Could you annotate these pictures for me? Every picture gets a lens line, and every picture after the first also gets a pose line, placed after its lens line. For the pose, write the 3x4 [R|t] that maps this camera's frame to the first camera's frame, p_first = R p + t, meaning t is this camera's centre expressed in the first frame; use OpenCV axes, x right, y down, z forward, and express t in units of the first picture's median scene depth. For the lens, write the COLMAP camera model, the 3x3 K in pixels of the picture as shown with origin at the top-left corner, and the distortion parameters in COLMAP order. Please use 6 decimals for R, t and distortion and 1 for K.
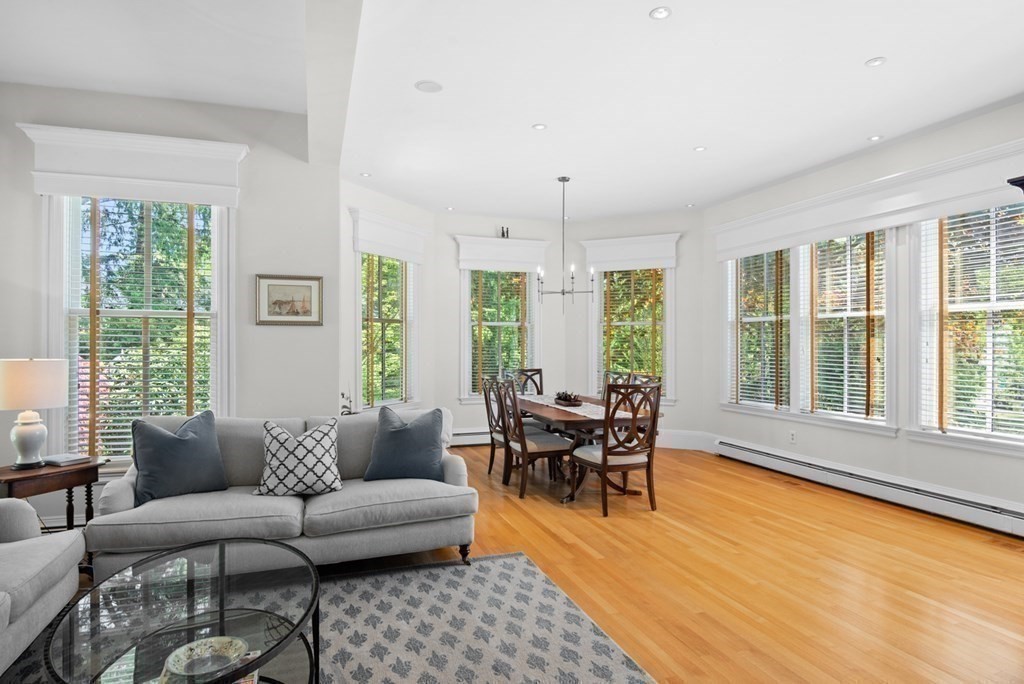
lens RADIAL K [[570.3, 0, 509.5], [0, 570.3, 341.9], [0, 0, 1]] dist [0.003116, -0.008921]
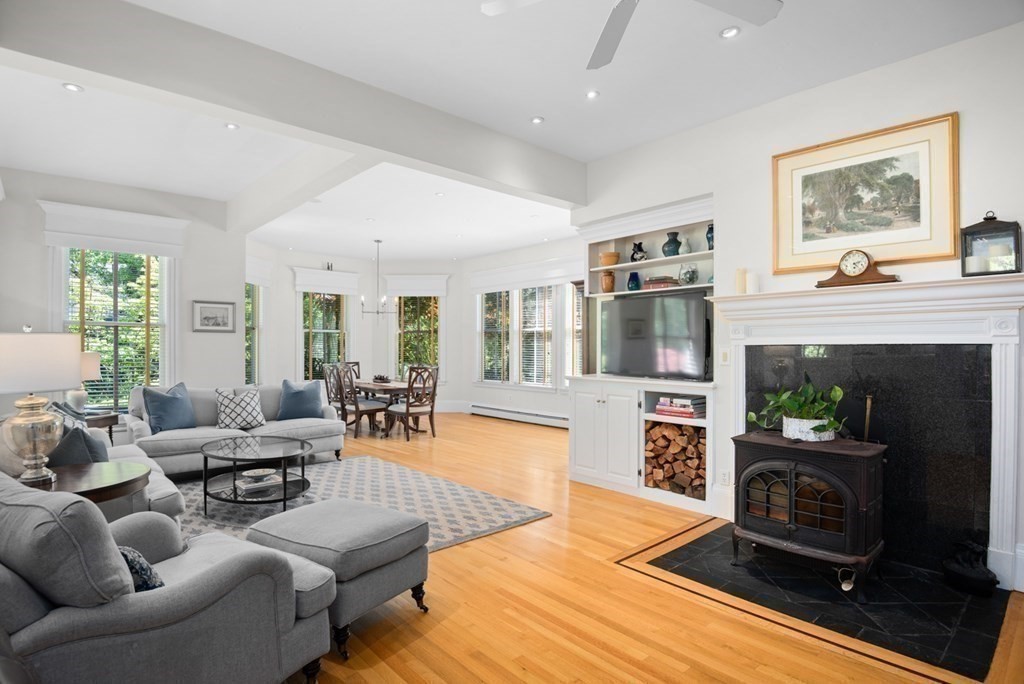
lens RADIAL K [[533.1, 0, 511.2], [0, 533.1, 344.4], [0, 0, 1]] dist [-0.000791, -0.000144]
pose [[0.918205, 0.002998, 0.396094, -0.187518], [-0.002220, 0.999995, -0.002422, 0.006054], [-0.396099, 0.001345, 0.918207, -0.627084]]
